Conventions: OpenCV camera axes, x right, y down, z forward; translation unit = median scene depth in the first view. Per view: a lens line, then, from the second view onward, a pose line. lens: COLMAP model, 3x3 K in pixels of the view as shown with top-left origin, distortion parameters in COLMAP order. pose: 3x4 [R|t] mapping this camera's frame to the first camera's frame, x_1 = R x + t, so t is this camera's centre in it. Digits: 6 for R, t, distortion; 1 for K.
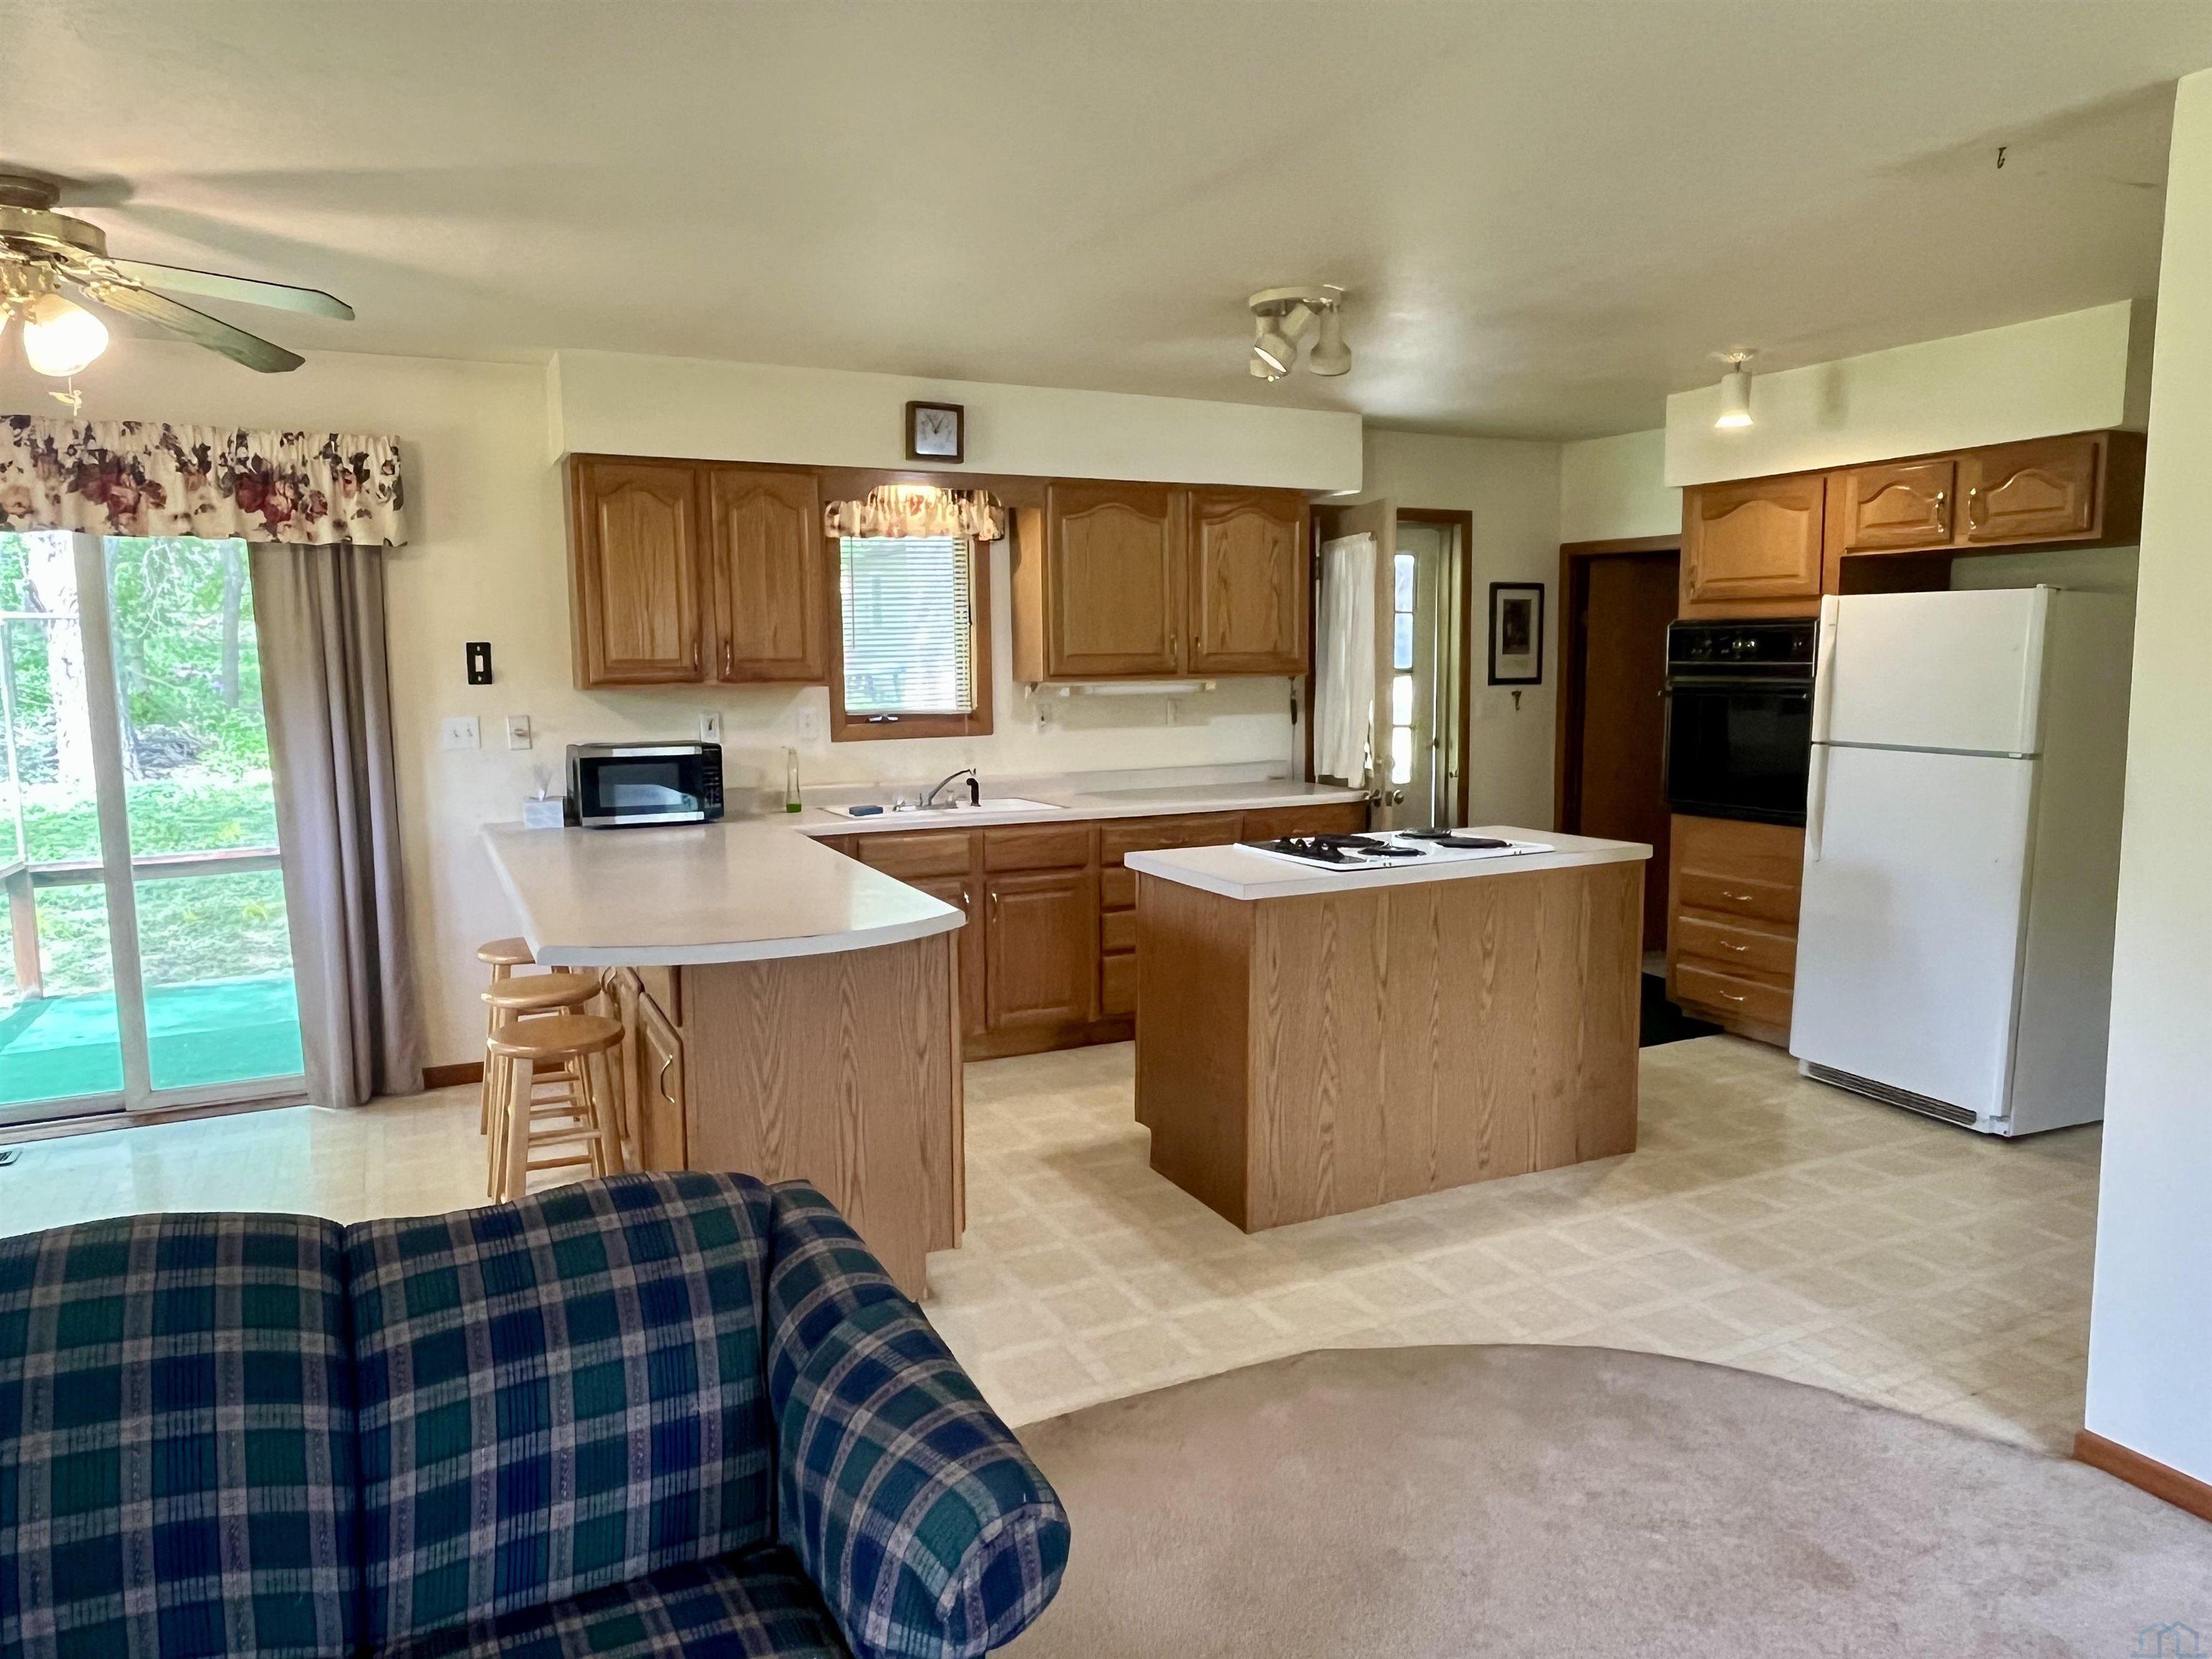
lens RADIAL K [[1430.3, 0, 1097.2], [0, 1430.3, 827.7], [0, 0, 1]] dist [-0.002162, -0.005363]
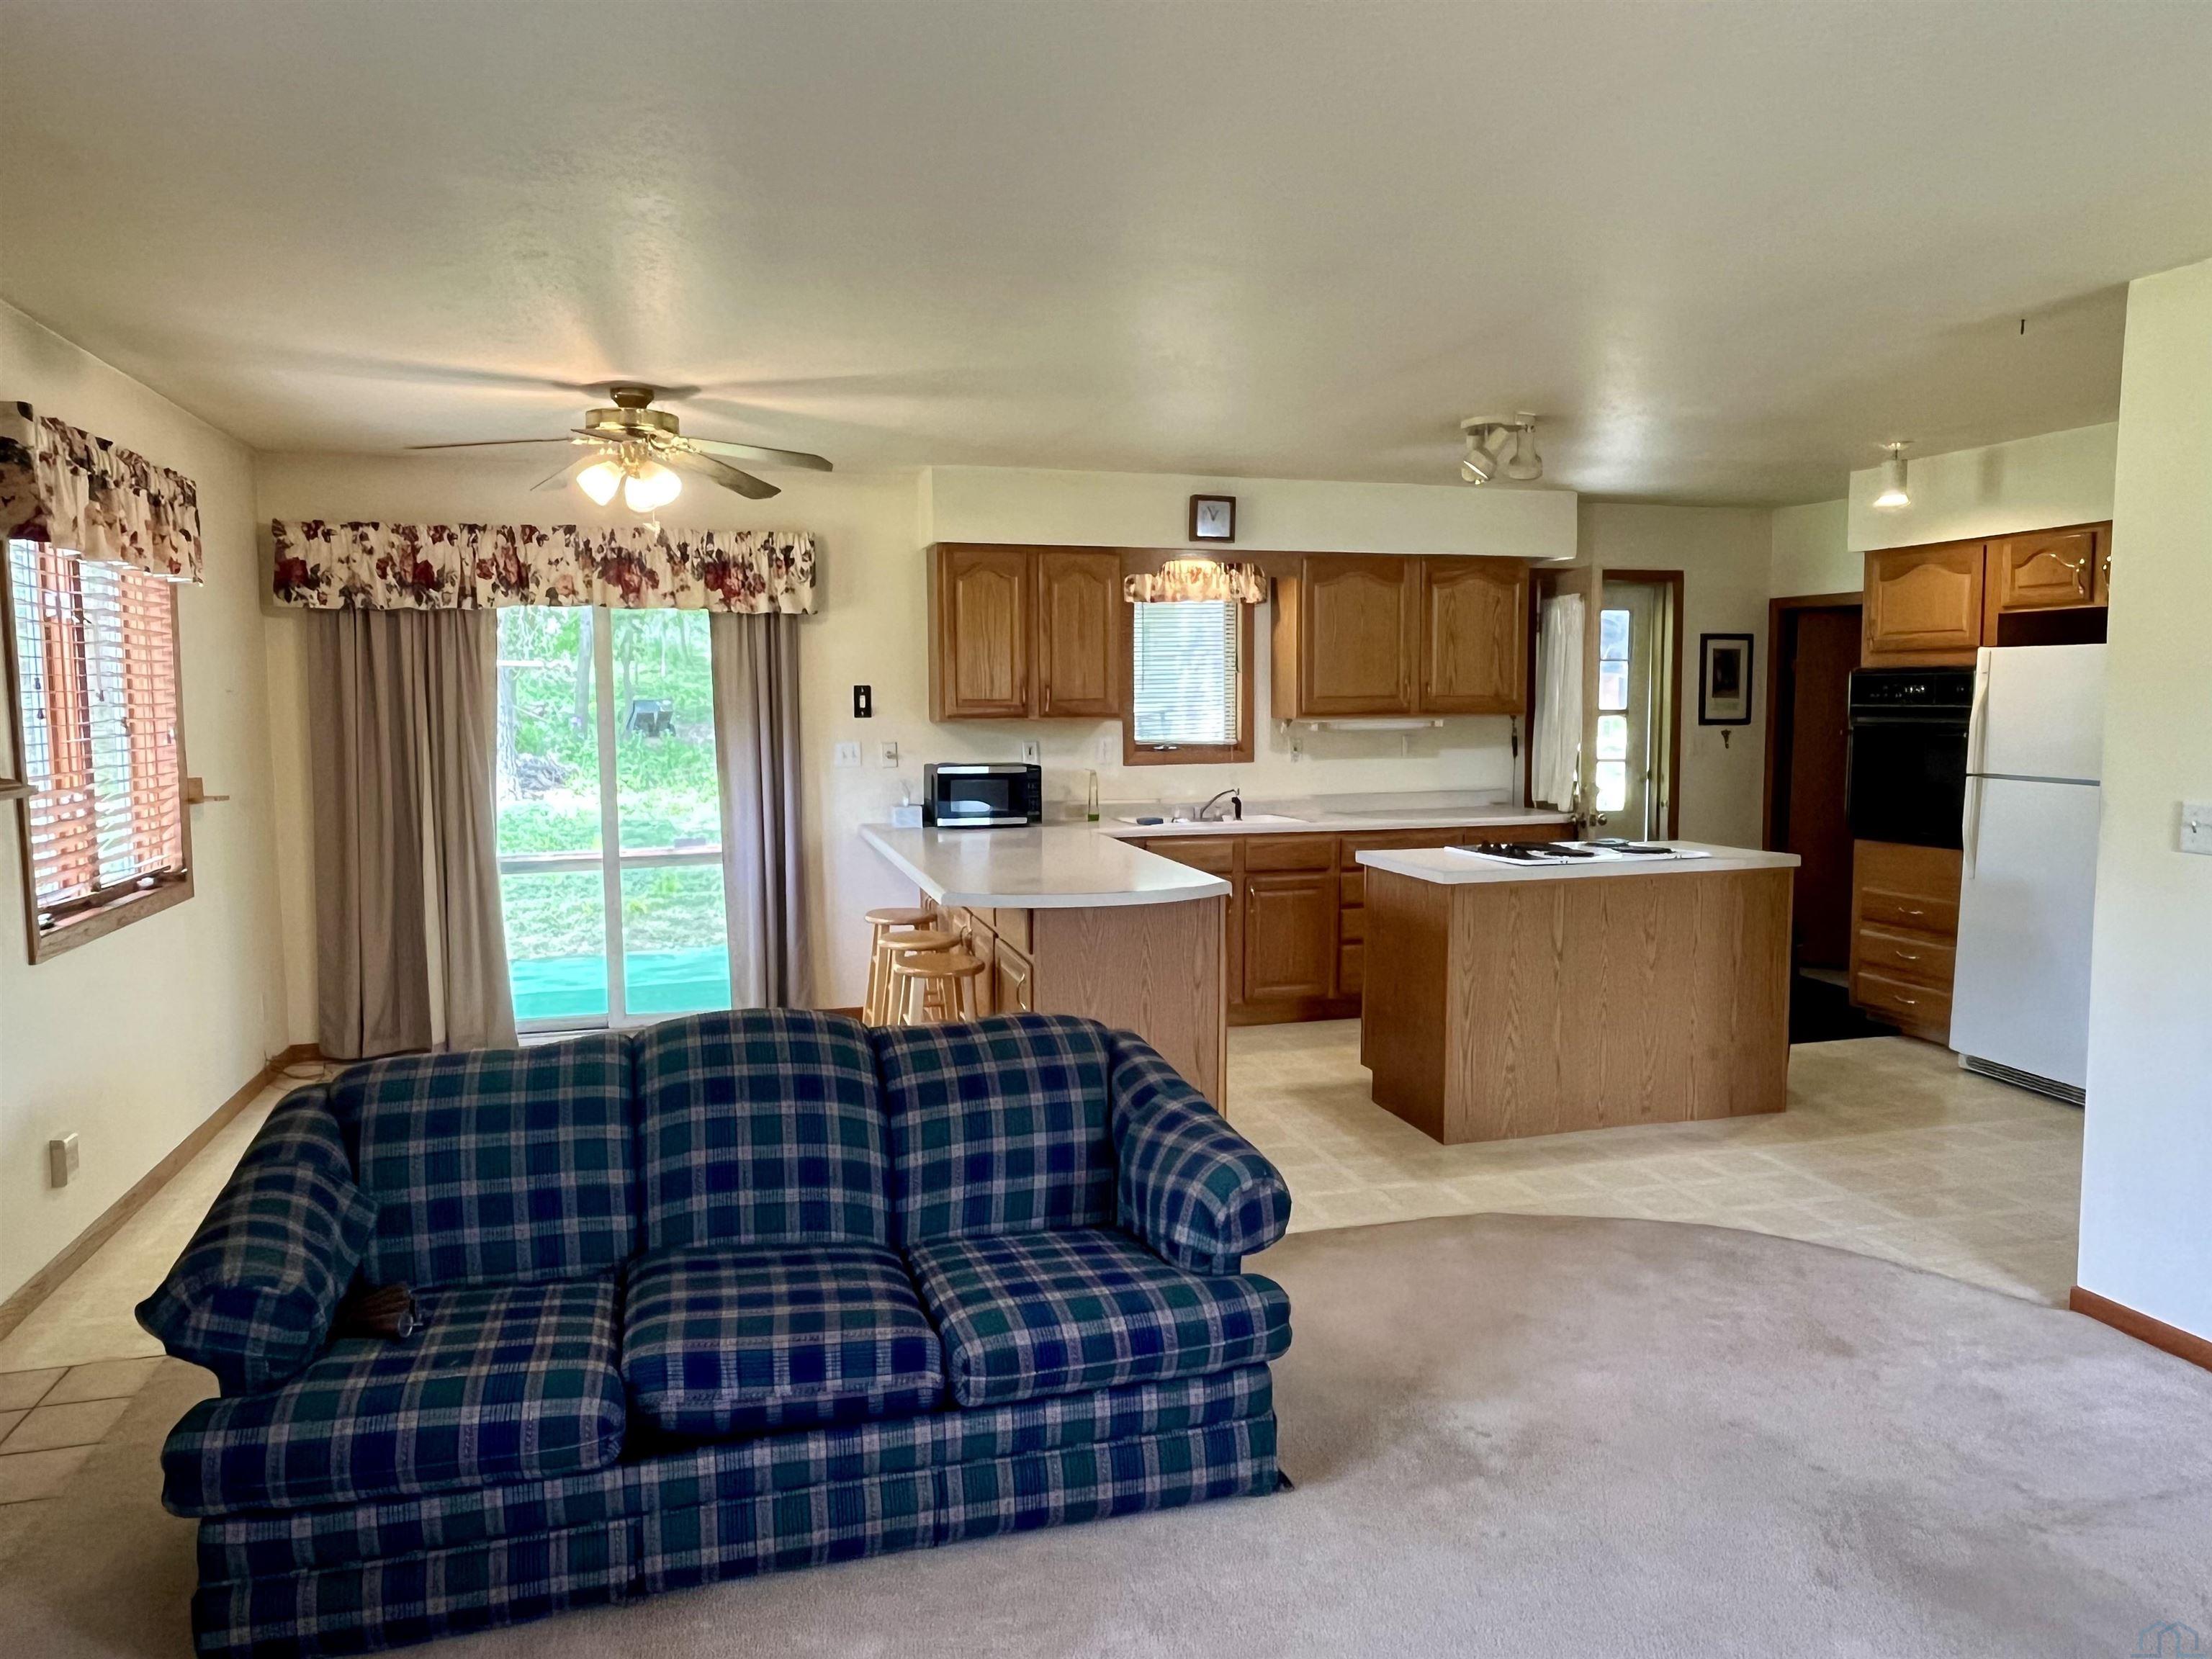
lens RADIAL K [[1430.3, 0, 1105.6], [0, 1430.3, 825.1], [0, 0, 1]] dist [-0.002162, -0.005363]
pose [[0.984728, 0.018843, -0.173076, 0.017070], [-0.024161, 0.999297, -0.028671, 0.031168], [0.172414, 0.032415, 0.984491, -0.254184]]
